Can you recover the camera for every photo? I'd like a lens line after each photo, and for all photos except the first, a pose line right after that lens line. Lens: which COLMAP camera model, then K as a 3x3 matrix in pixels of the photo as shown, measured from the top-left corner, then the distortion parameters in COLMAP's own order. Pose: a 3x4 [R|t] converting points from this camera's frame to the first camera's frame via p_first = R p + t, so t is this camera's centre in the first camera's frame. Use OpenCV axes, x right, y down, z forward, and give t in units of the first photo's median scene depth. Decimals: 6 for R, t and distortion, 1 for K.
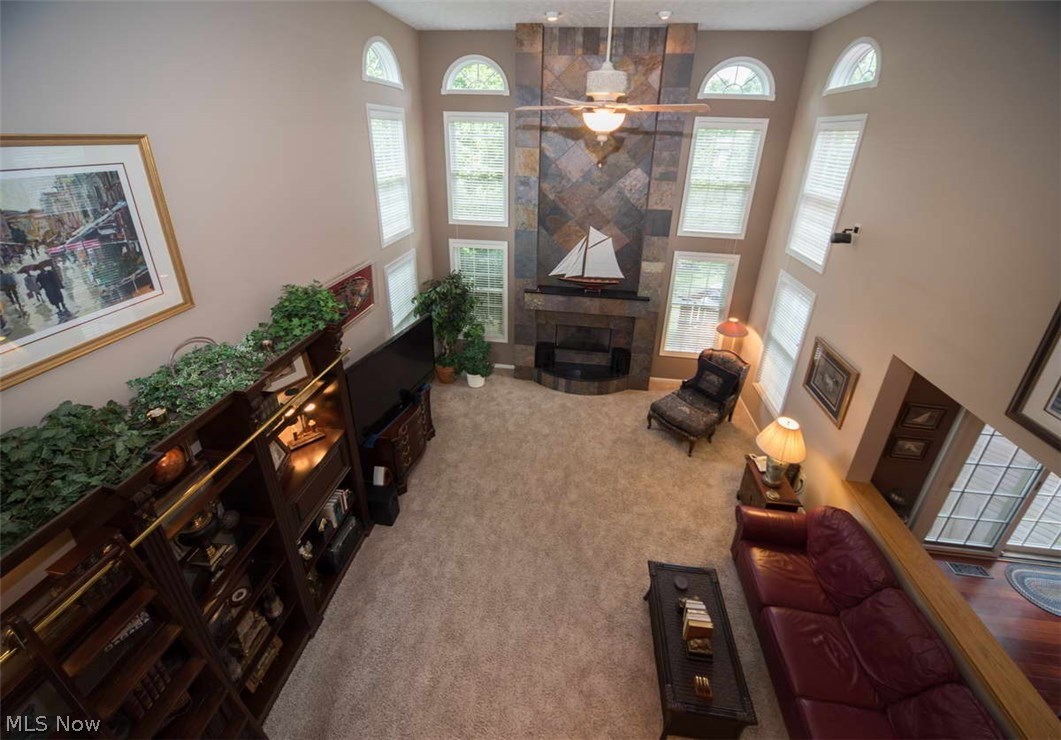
lens RADIAL K [[423.8, 0, 541.4], [0, 423.8, 238.8], [0, 0, 1]] dist [-0.001332, 0.000446]
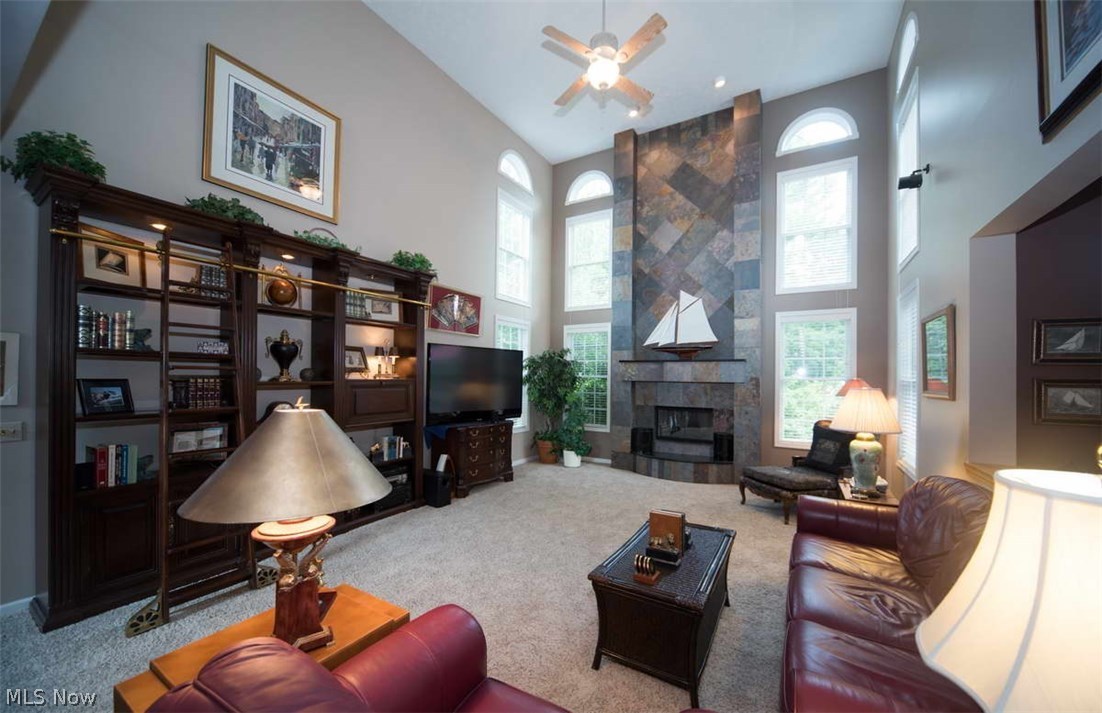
lens RADIAL K [[428.3, 0, 587.8], [0, 428.3, 369.9], [0, 0, 1]] dist [-0.000426, 0.000390]
pose [[0.916114, -0.023773, -0.400212, 0.326723], [-0.127678, 0.928967, -0.347445, 0.550358], [0.380044, 0.369397, 0.848005, 0.104322]]
